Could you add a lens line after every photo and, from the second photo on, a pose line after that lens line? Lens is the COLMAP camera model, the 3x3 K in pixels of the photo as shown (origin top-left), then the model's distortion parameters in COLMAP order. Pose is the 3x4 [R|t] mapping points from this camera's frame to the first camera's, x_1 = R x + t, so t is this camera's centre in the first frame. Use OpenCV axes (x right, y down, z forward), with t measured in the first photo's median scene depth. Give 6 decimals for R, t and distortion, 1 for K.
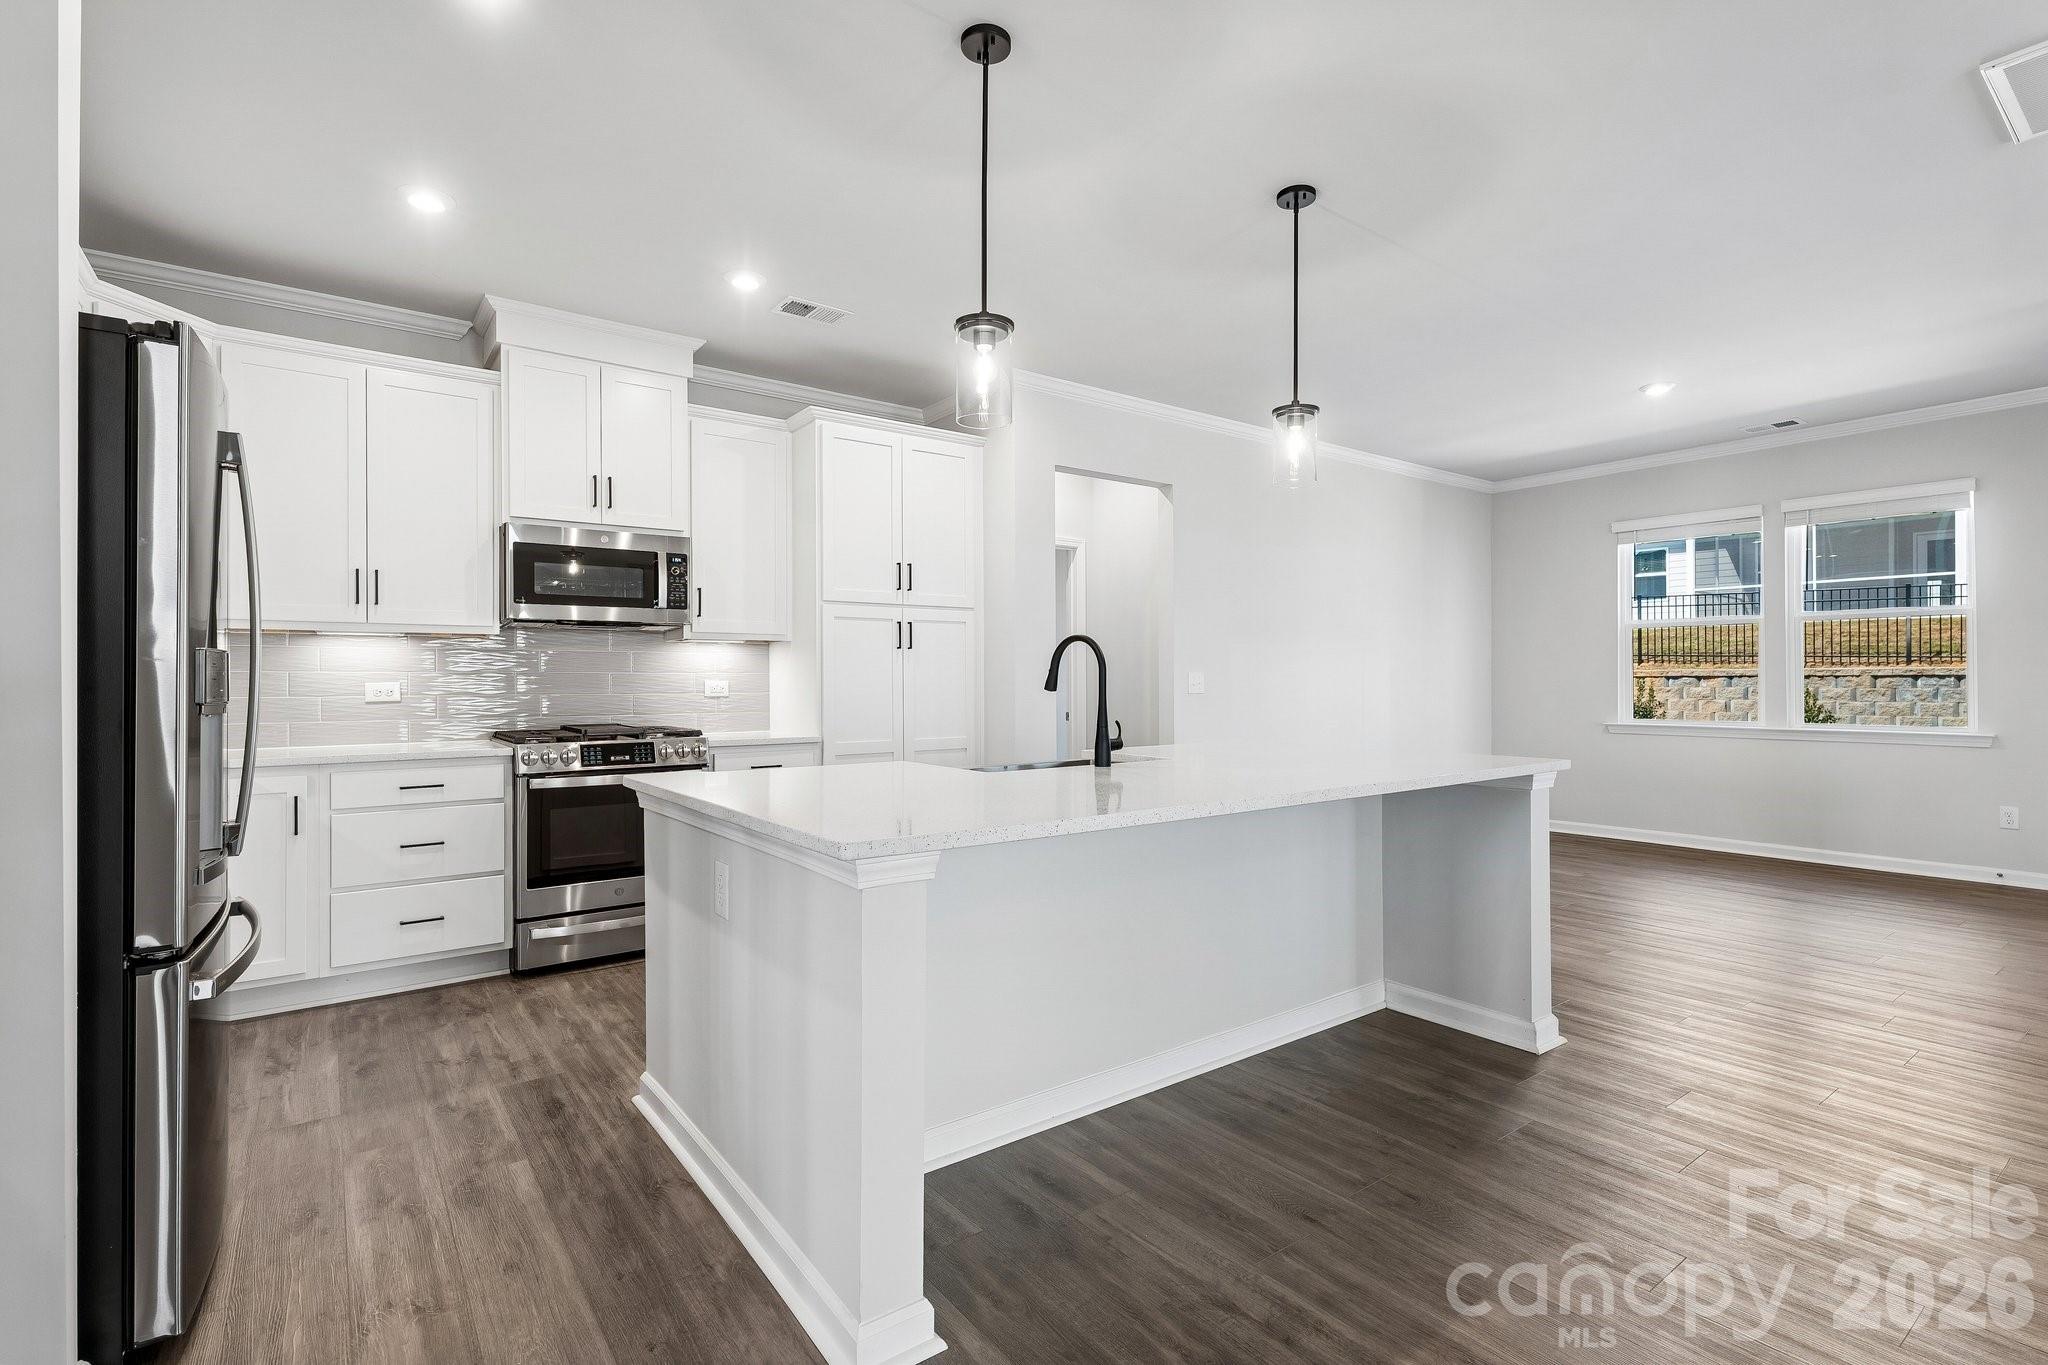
lens RADIAL K [[954.0, 0, 1023.0], [0, 954.0, 686.0], [0, 0, 1]] dist [0.003375, 0.000455]
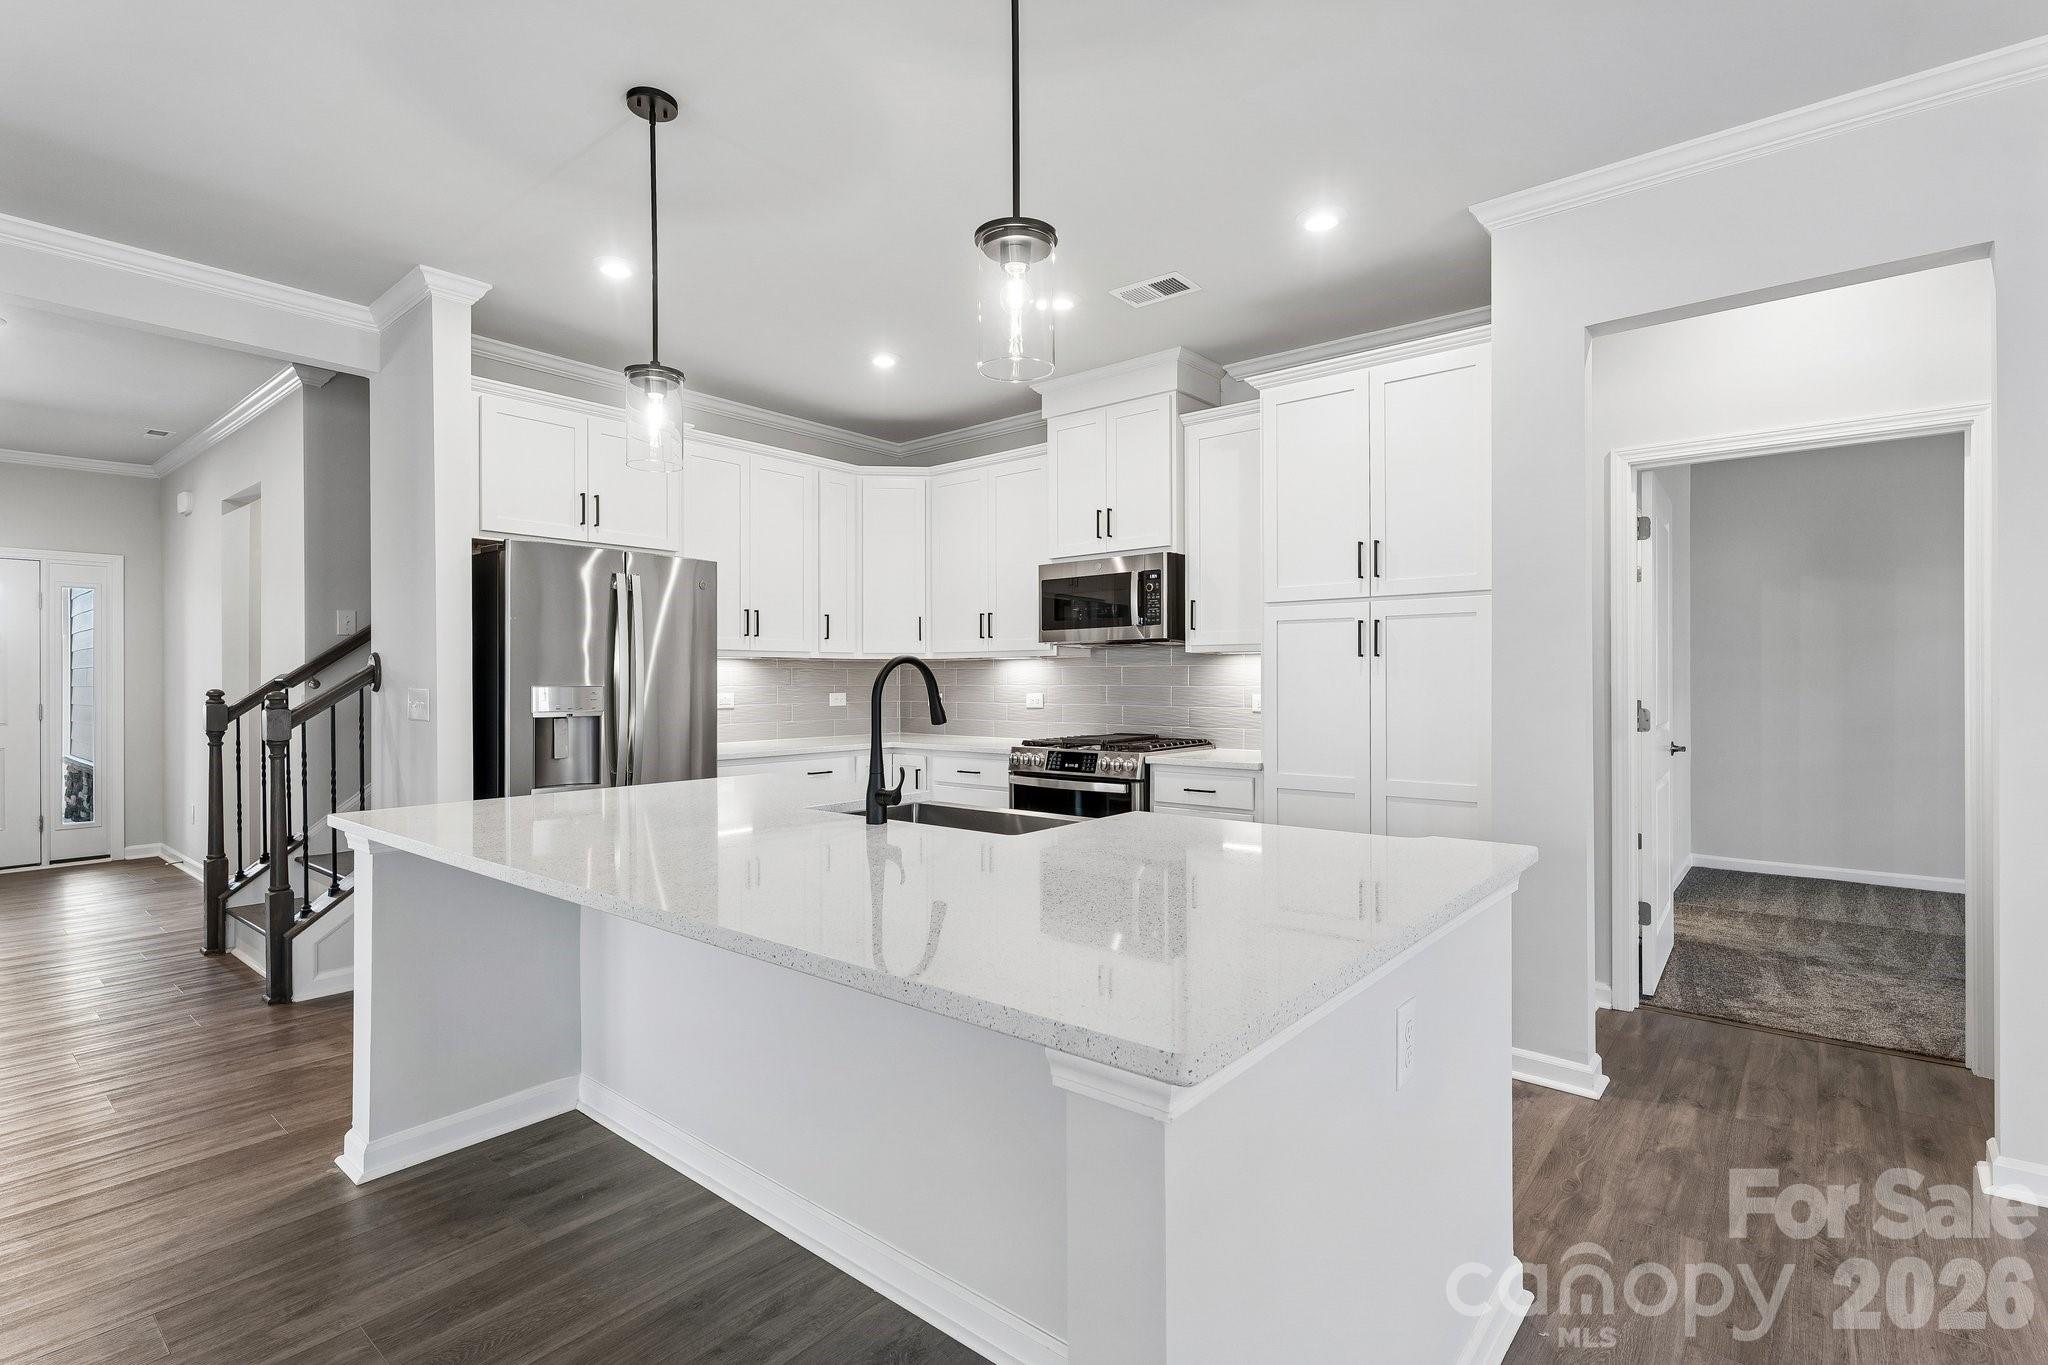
lens RADIAL K [[954.0, 0, 1023.0], [0, 954.0, 686.0], [0, 0, 1]] dist [0.003375, 0.000455]
pose [[0.241553, 0.008463, -0.970351, 0.643488], [-0.002966, 0.999964, 0.007983, -0.025597], [0.970383, 0.000950, 0.241569, 0.680064]]
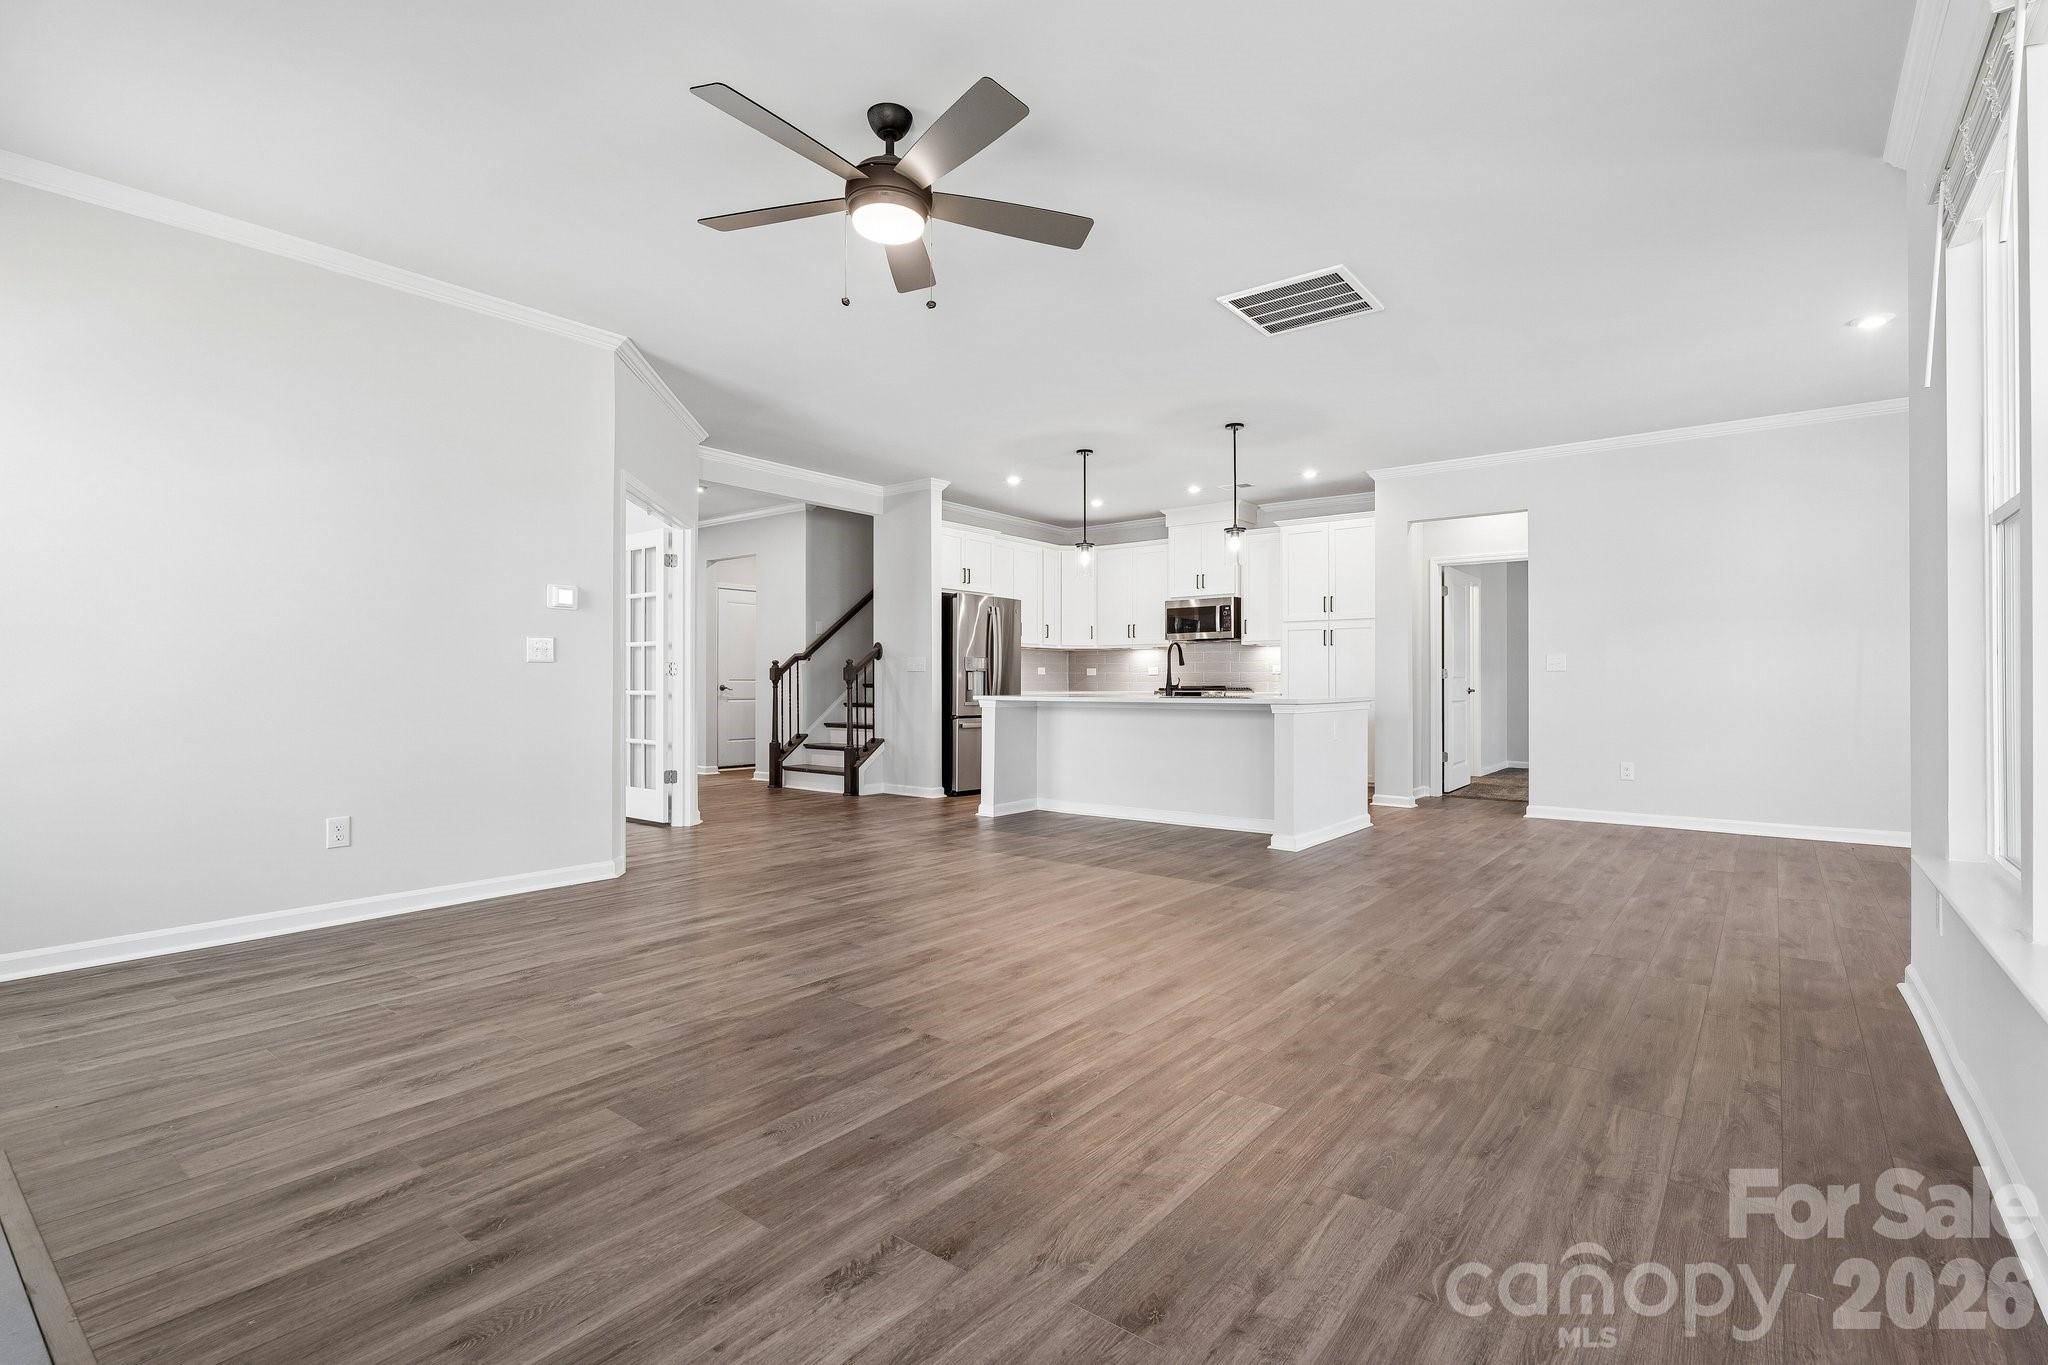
lens RADIAL K [[960.2, 0, 1025.0], [0, 960.2, 678.7], [0, 0, 1]] dist [-0.000885, 0.000003]
pose [[0.273511, -0.003511, -0.961862, 1.709054], [-0.008235, 0.999948, -0.005992, 0.044504], [0.961834, 0.009560, 0.273468, -0.011884]]
